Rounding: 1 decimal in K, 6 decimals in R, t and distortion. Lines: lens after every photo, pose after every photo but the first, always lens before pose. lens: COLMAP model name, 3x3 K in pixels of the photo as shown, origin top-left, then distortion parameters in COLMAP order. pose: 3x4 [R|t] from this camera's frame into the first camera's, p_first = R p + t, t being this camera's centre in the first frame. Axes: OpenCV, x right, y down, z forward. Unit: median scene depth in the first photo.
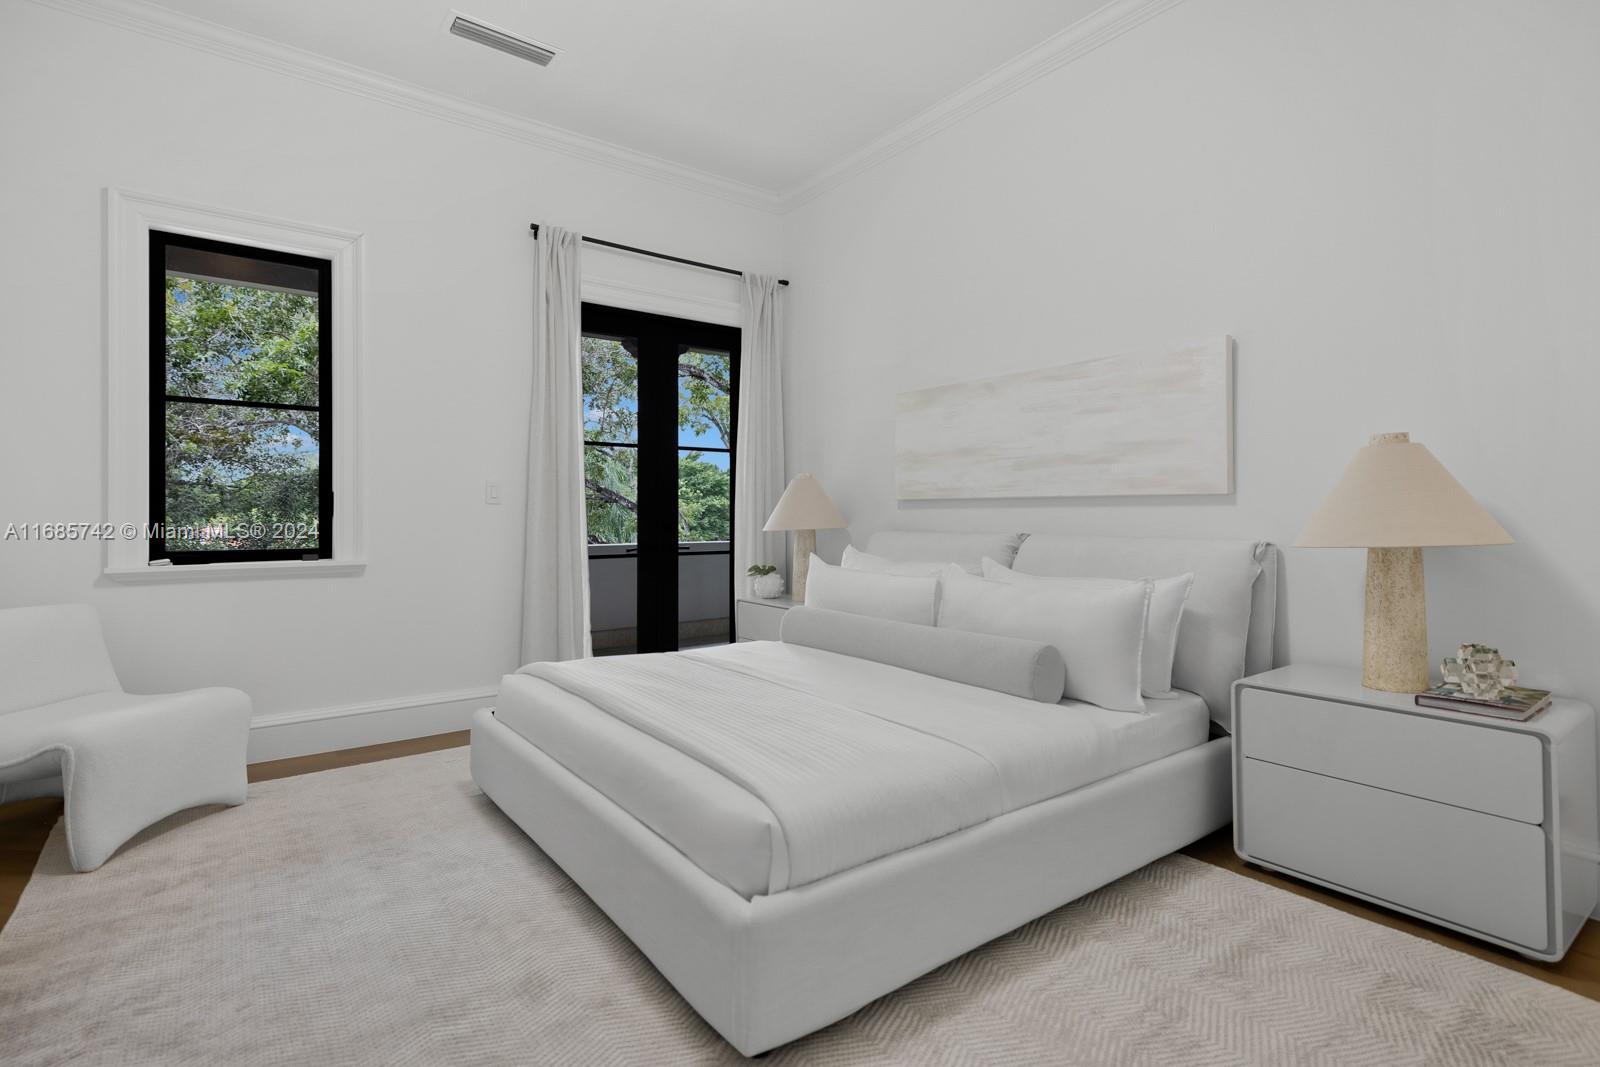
lens RADIAL K [[759.5, 0, 802.3], [0, 759.5, 527.3], [0, 0, 1]] dist [0.020635, -0.000224]
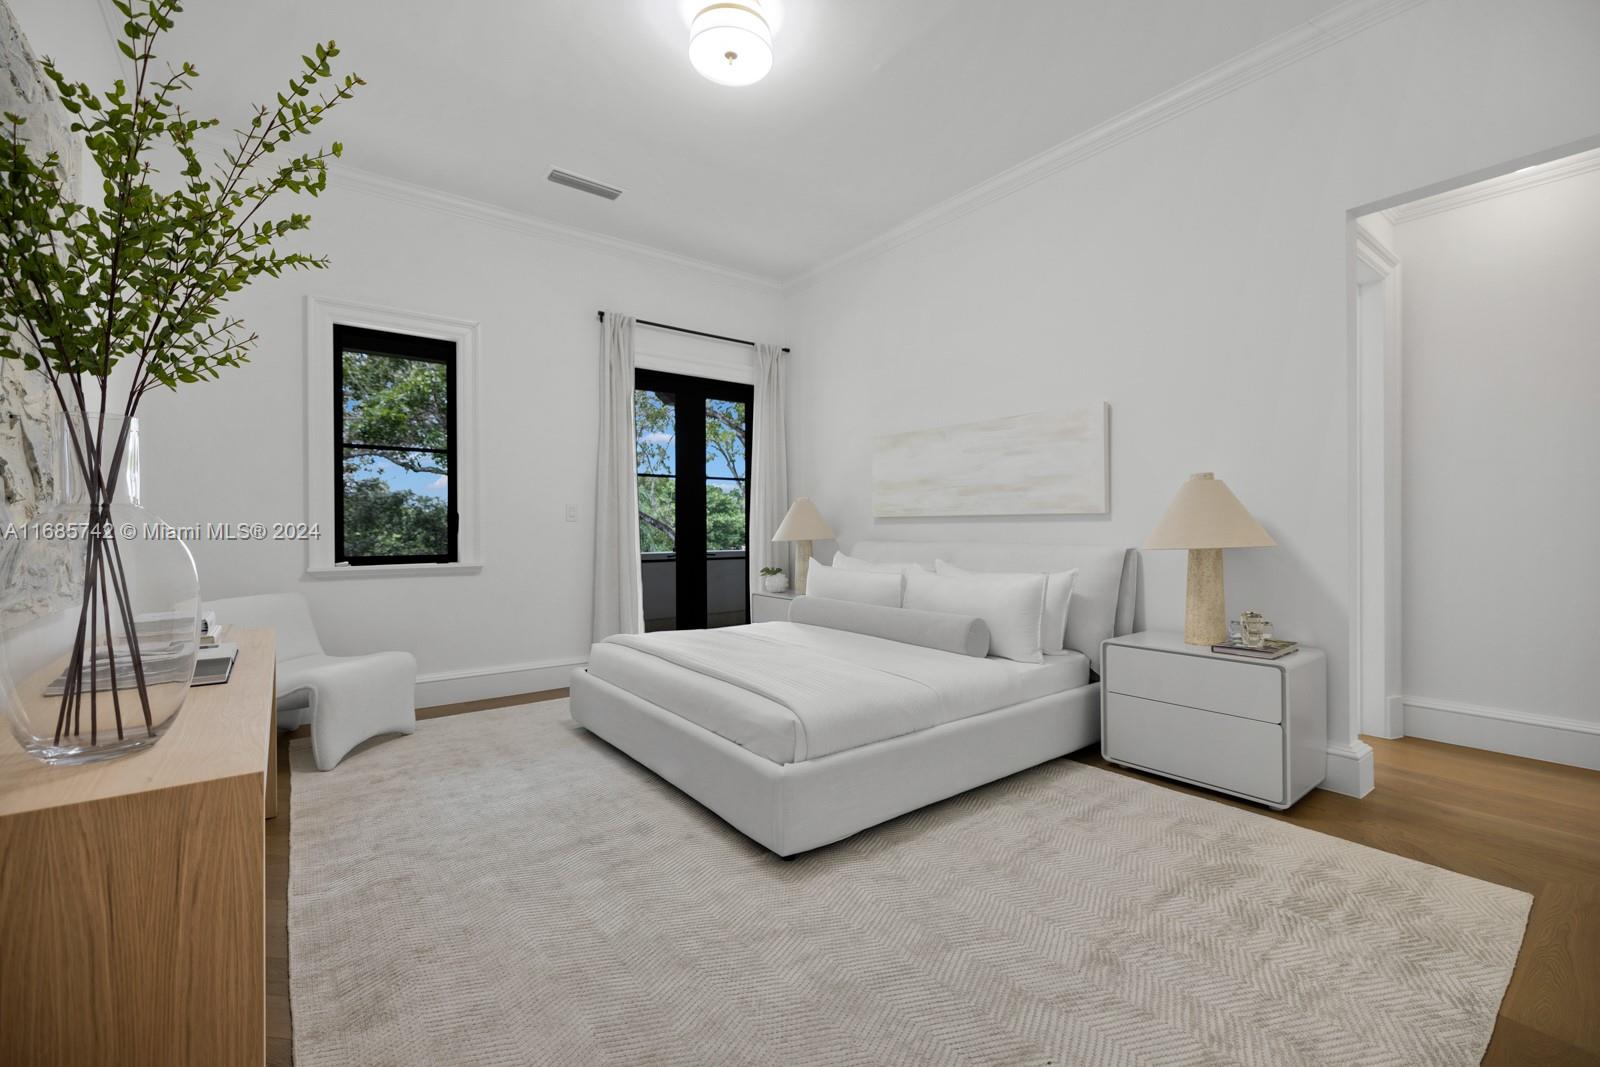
lens RADIAL K [[667.3, 0, 799.9], [0, 667.3, 533.2], [0, 0, 1]] dist [-0.000501, -0.000025]
pose [[0.999914, -0.002550, 0.012827, -0.030358], [0.002686, 0.999941, -0.010547, 0.005771], [-0.012800, 0.010580, 0.999862, -0.261005]]
